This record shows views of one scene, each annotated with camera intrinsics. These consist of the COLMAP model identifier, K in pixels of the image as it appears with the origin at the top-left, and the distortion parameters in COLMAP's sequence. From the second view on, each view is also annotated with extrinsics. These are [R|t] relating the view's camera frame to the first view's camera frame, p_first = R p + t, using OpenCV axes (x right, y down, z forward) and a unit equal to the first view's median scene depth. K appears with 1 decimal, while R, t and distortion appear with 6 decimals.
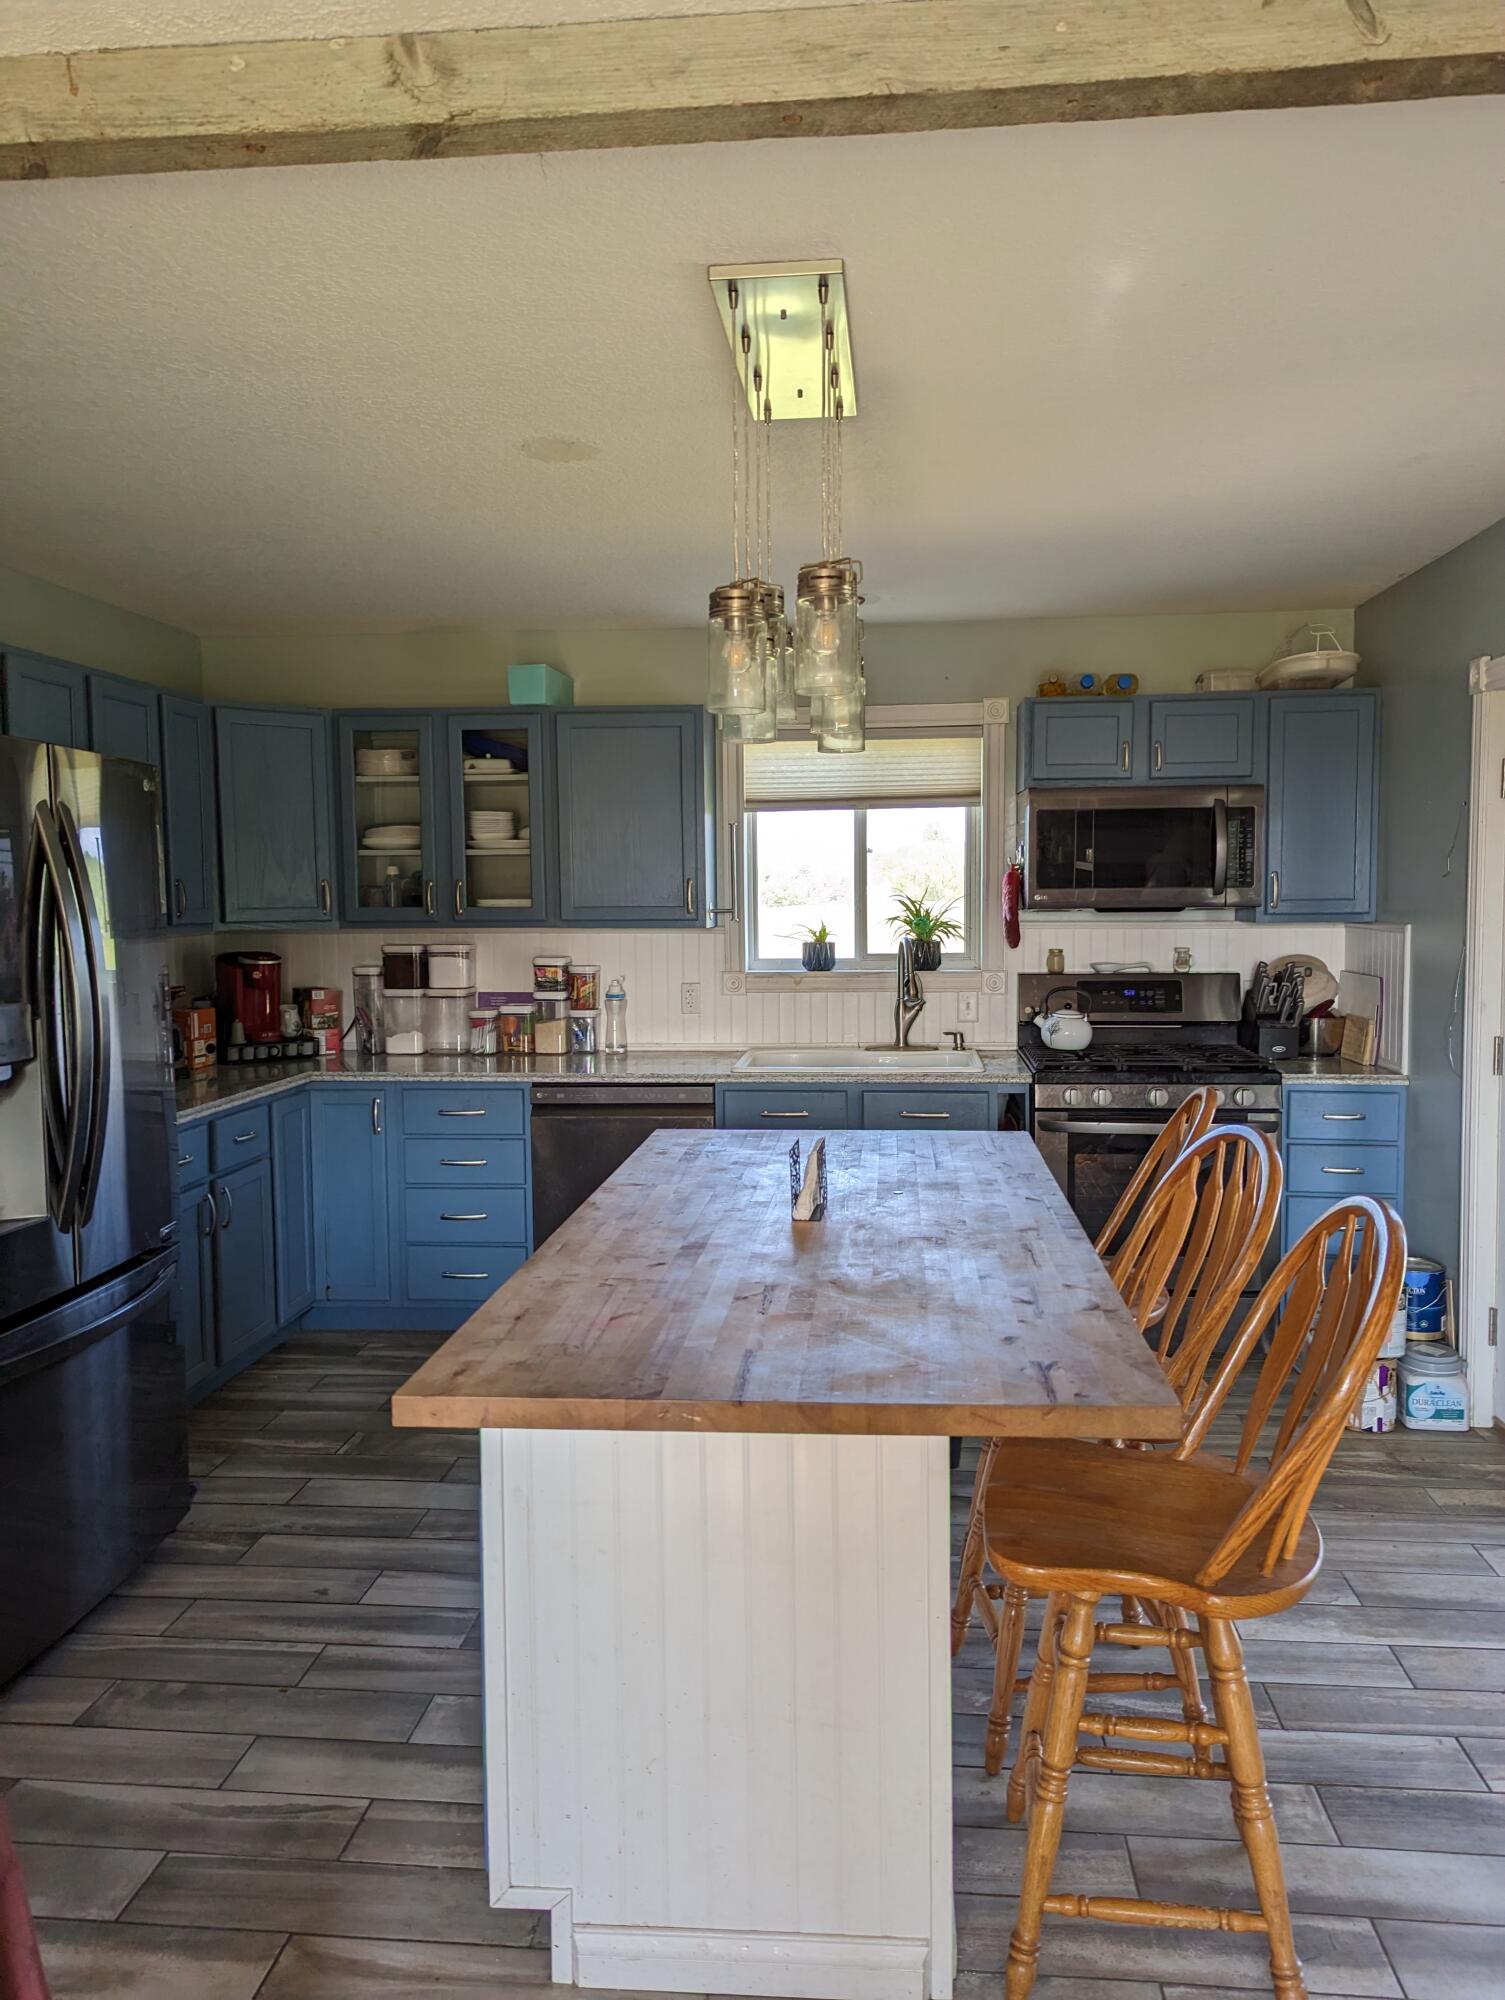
lens RADIAL K [[1417.6, 0, 754.8], [0, 1417.6, 1007.3], [0, 0, 1]] dist [0.092540, -0.095899]
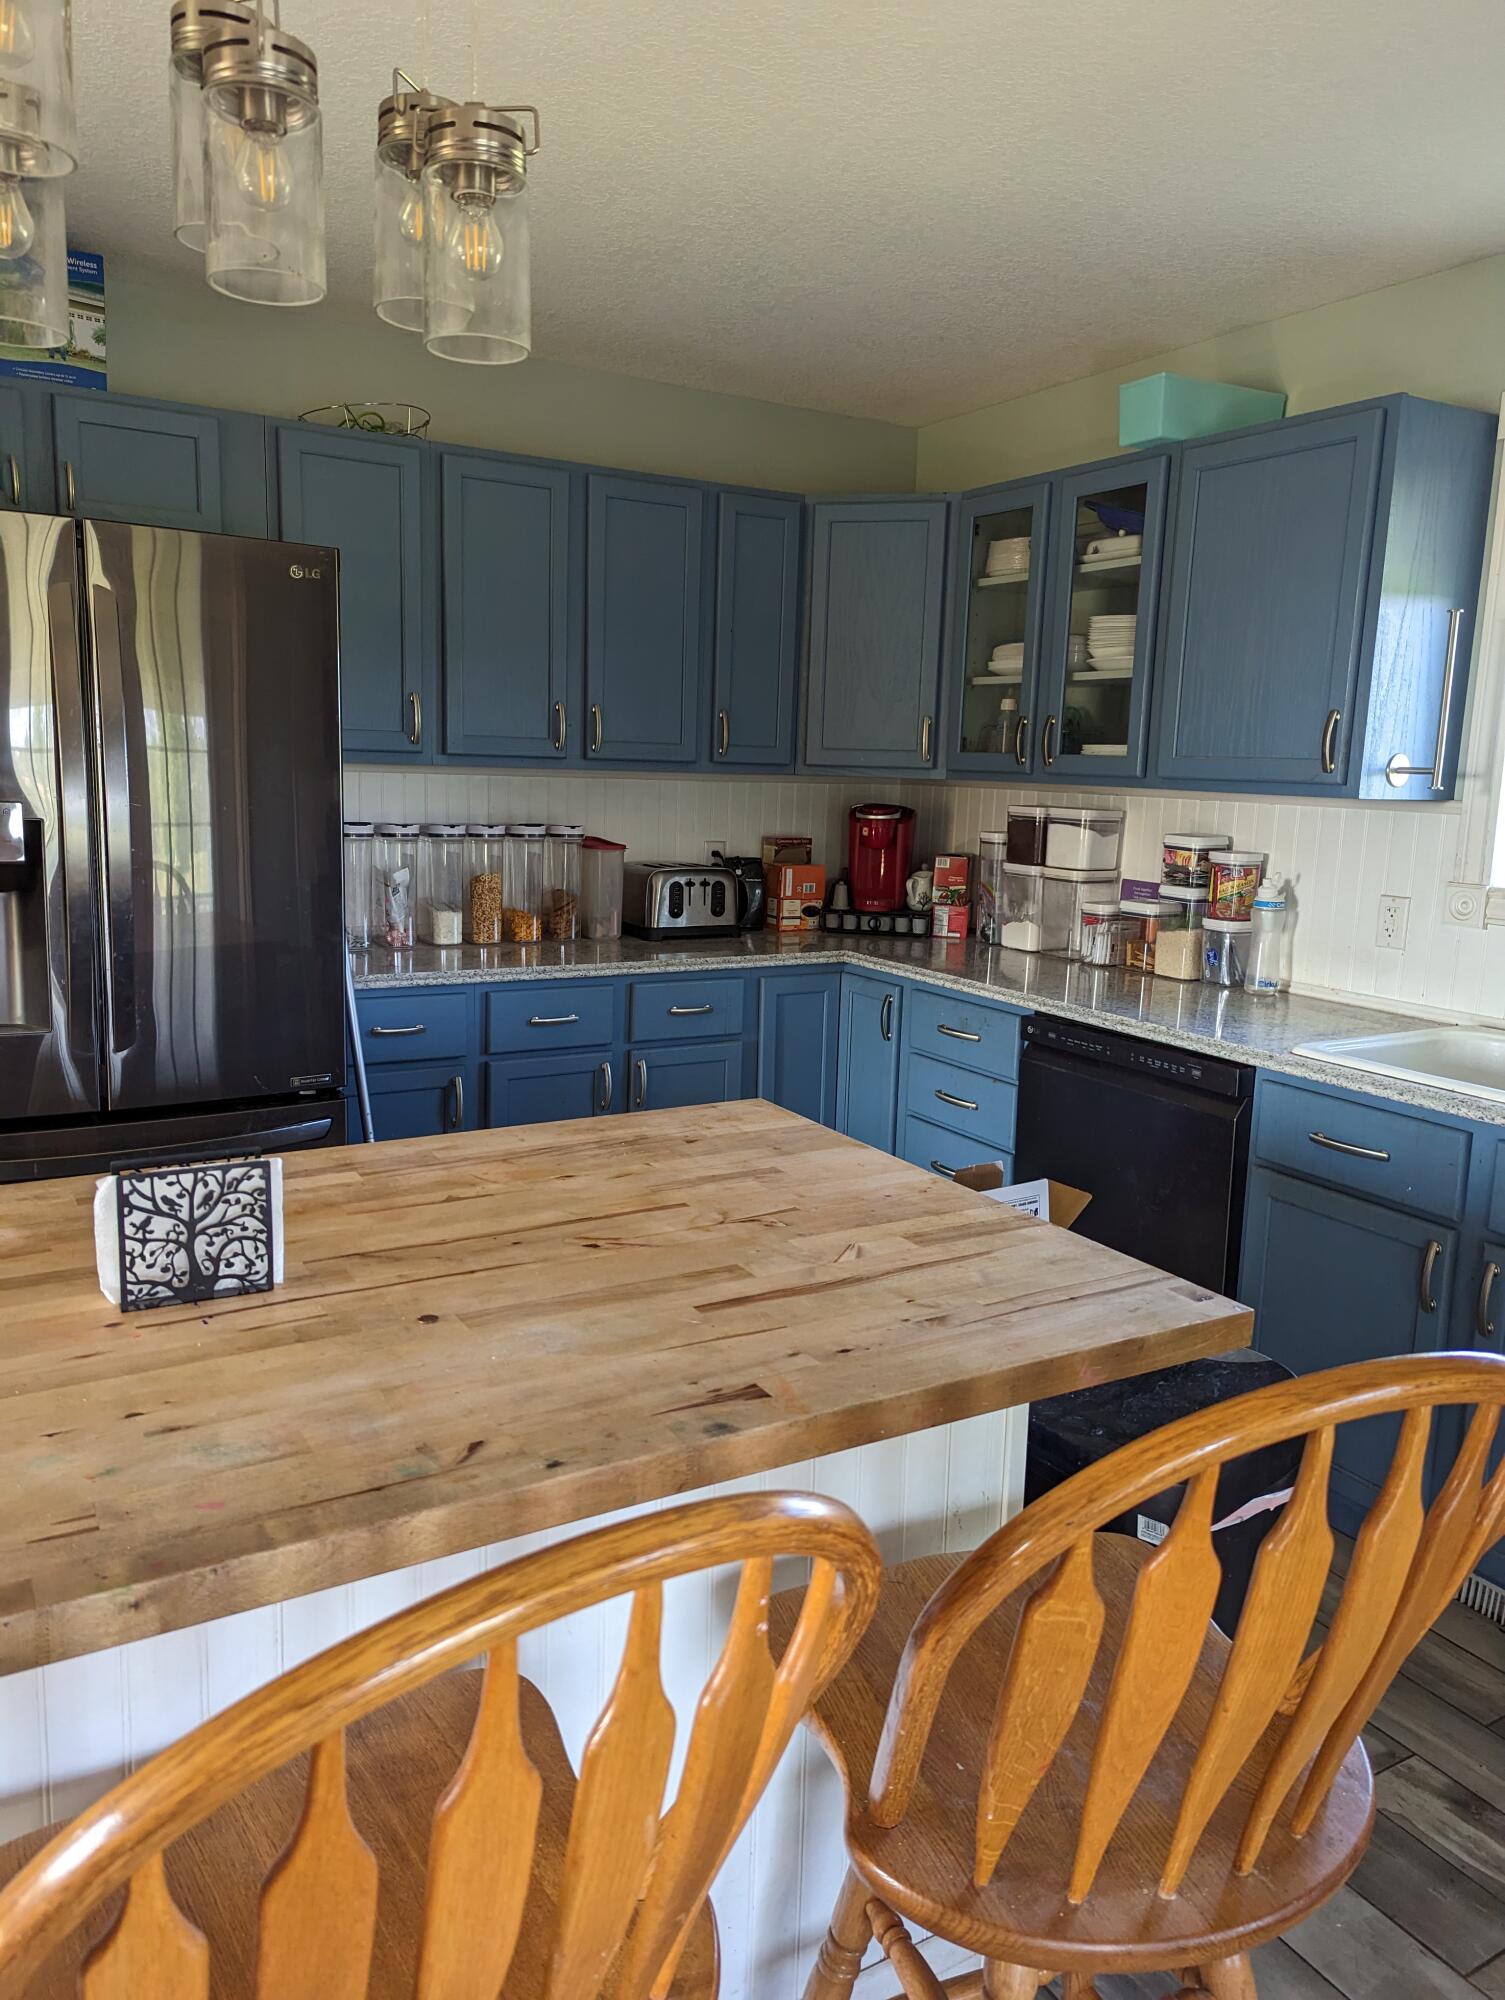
lens RADIAL K [[1417.6, 0, 754.8], [0, 1417.6, 1007.3], [0, 0, 1]] dist [0.092540, -0.095899]
pose [[0.588095, 0.167333, -0.791292, 0.285164], [-0.101515, 0.985898, 0.133038, -0.024193], [0.802395, 0.002089, 0.596789, 0.433059]]
